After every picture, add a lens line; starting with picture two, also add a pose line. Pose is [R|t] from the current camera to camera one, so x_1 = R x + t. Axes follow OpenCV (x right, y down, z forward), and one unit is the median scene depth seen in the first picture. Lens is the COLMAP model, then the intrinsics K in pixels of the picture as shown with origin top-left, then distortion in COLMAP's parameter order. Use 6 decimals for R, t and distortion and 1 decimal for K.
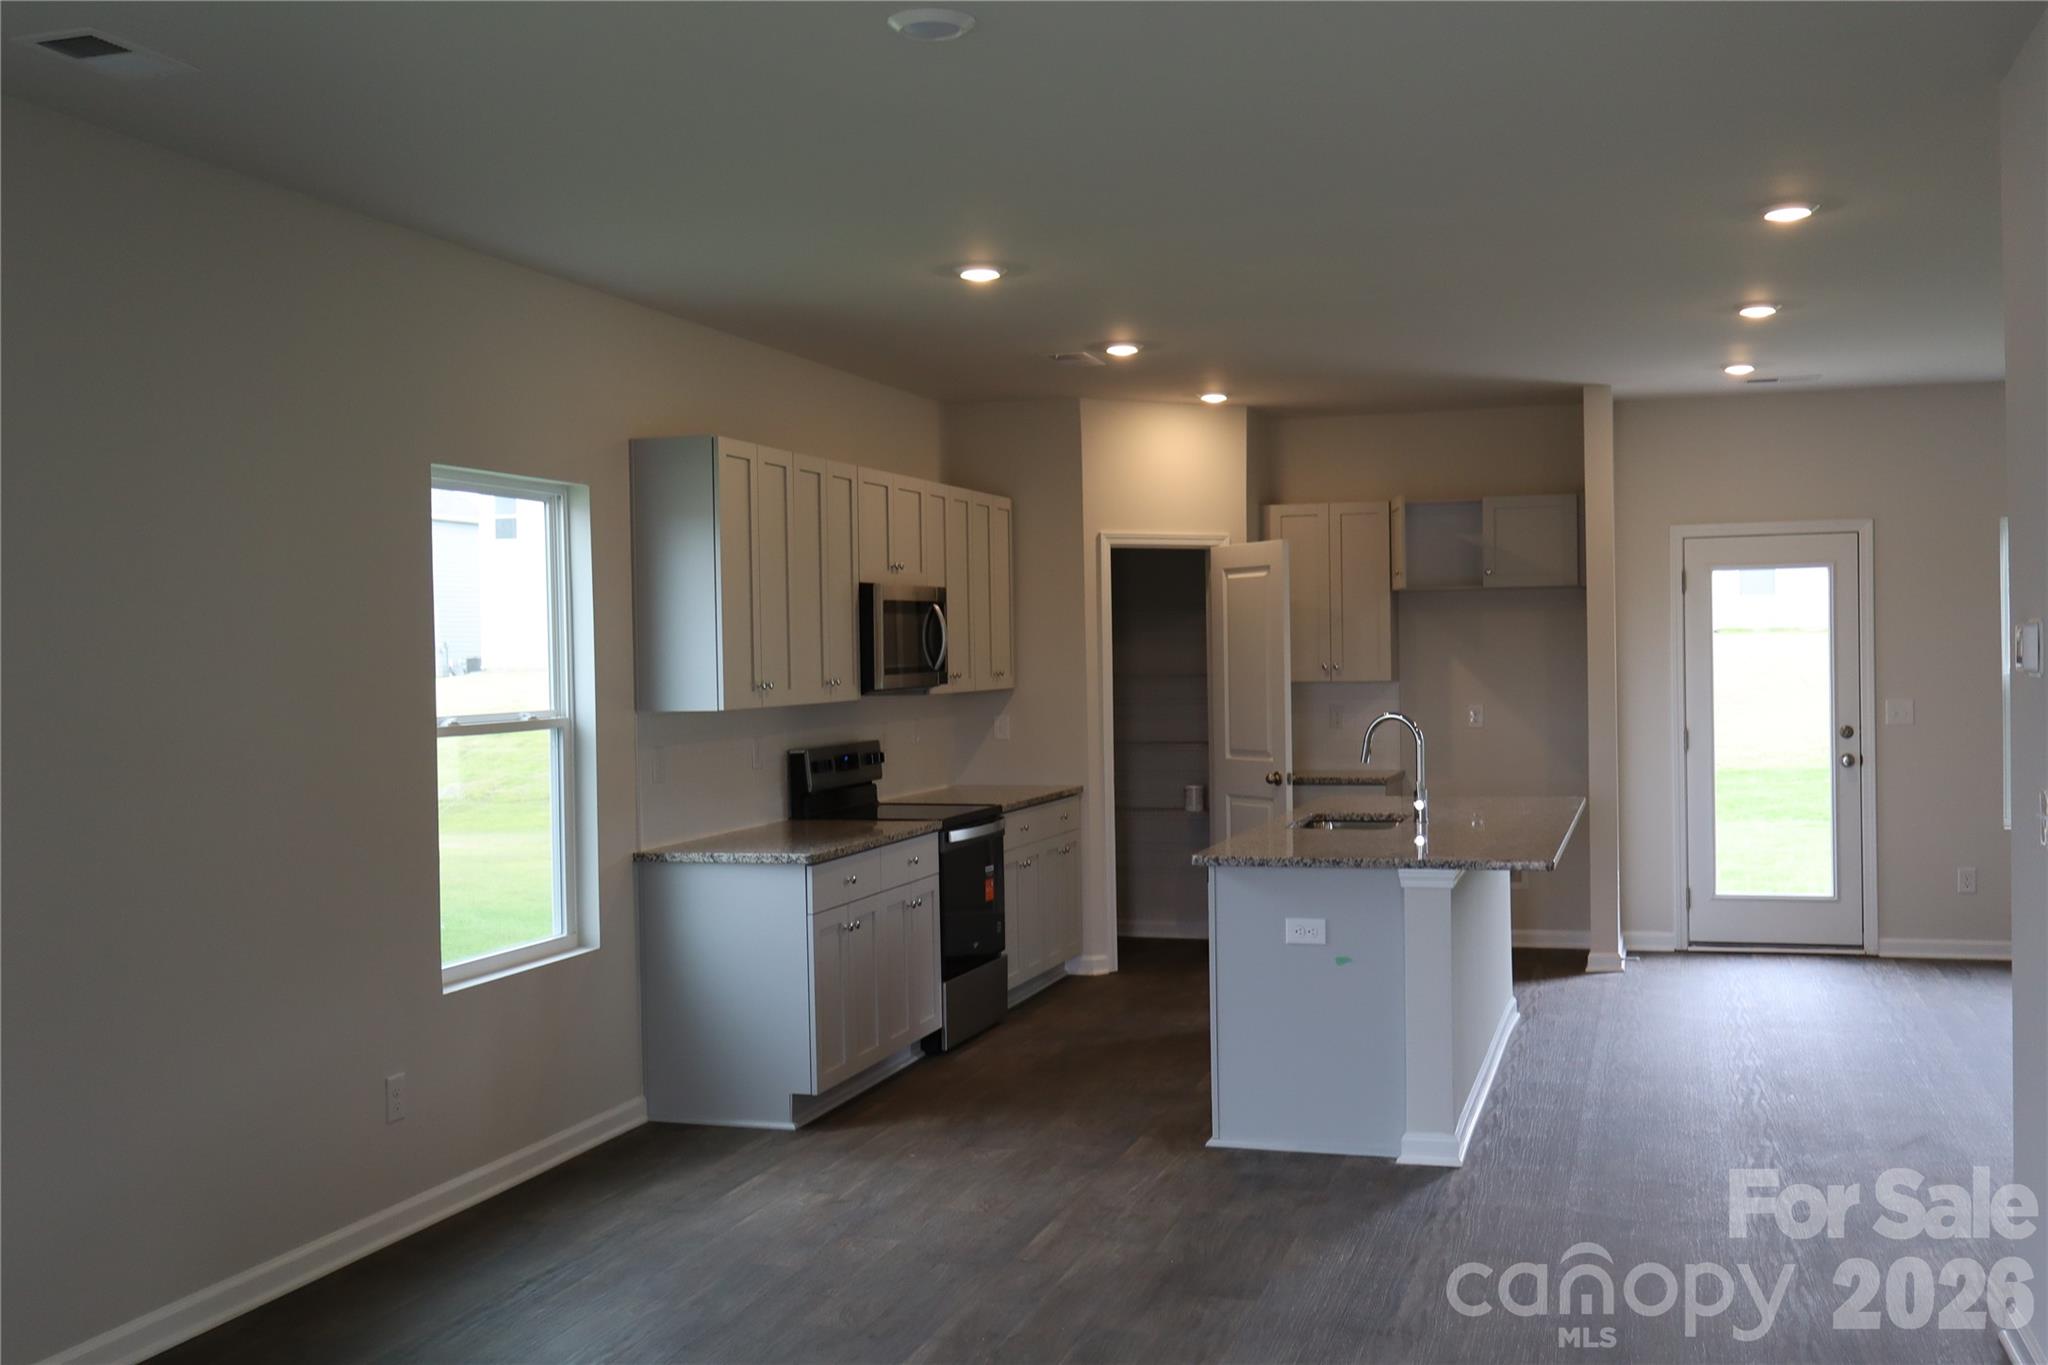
lens RADIAL K [[2013.1, 0, 1021.0], [0, 2013.1, 677.4], [0, 0, 1]] dist [-0.026518, 0.000000]
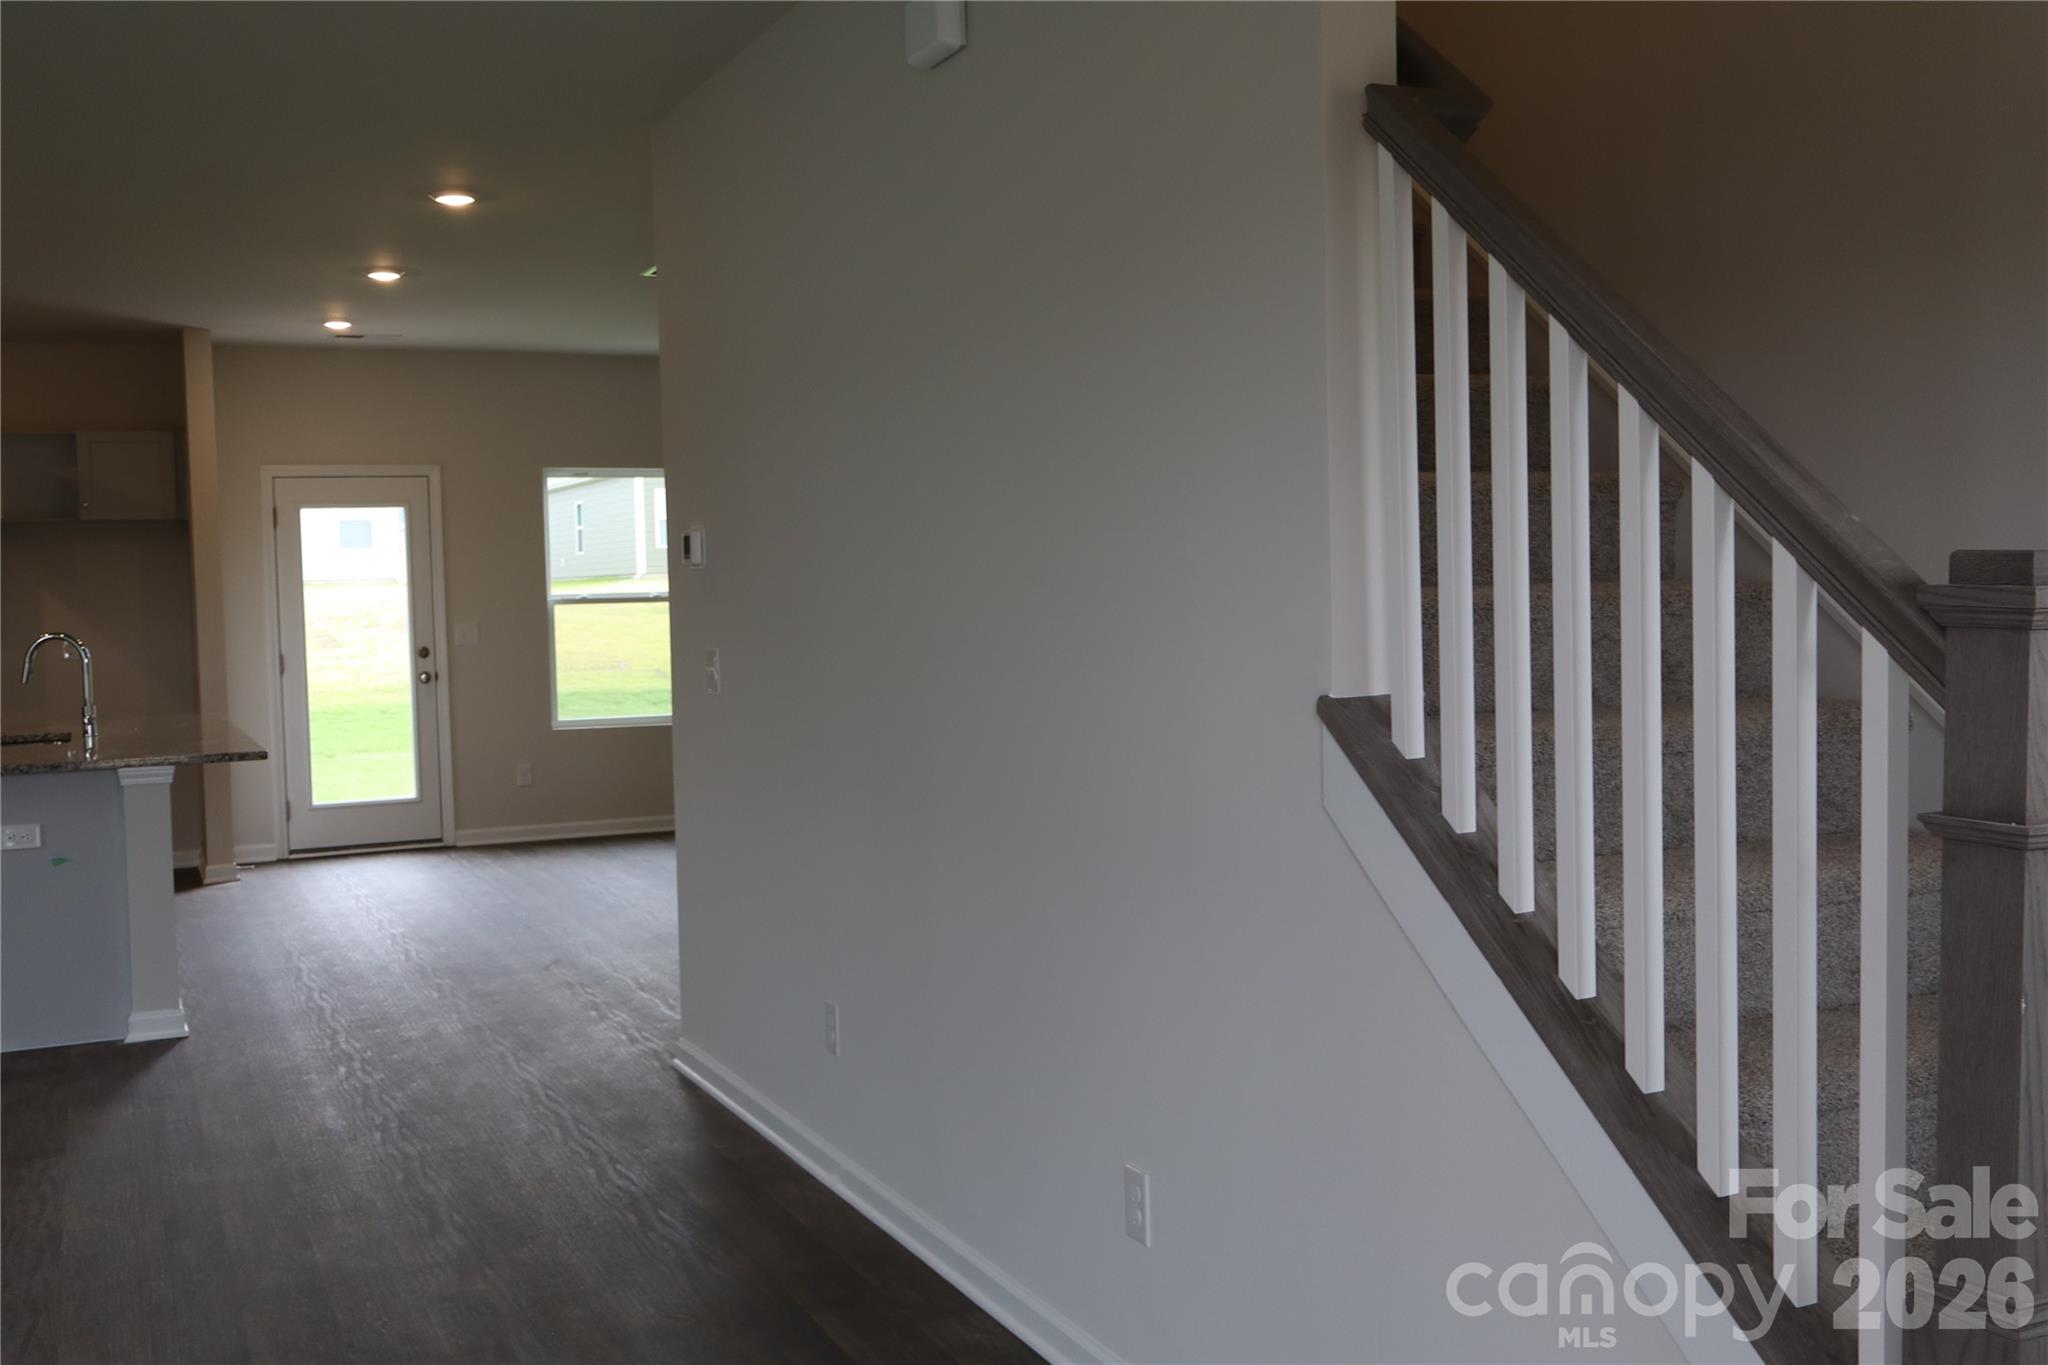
lens RADIAL K [[2013.1, 0, 1026.3], [0, 2013.1, 682.0], [0, 0, 1]] dist [-0.026518, 0.000000]
pose [[0.735429, -0.036615, 0.676612, -0.108255], [0.020976, 0.999291, 0.031277, 0.015667], [-0.677277, -0.008809, 0.735675, -0.069702]]
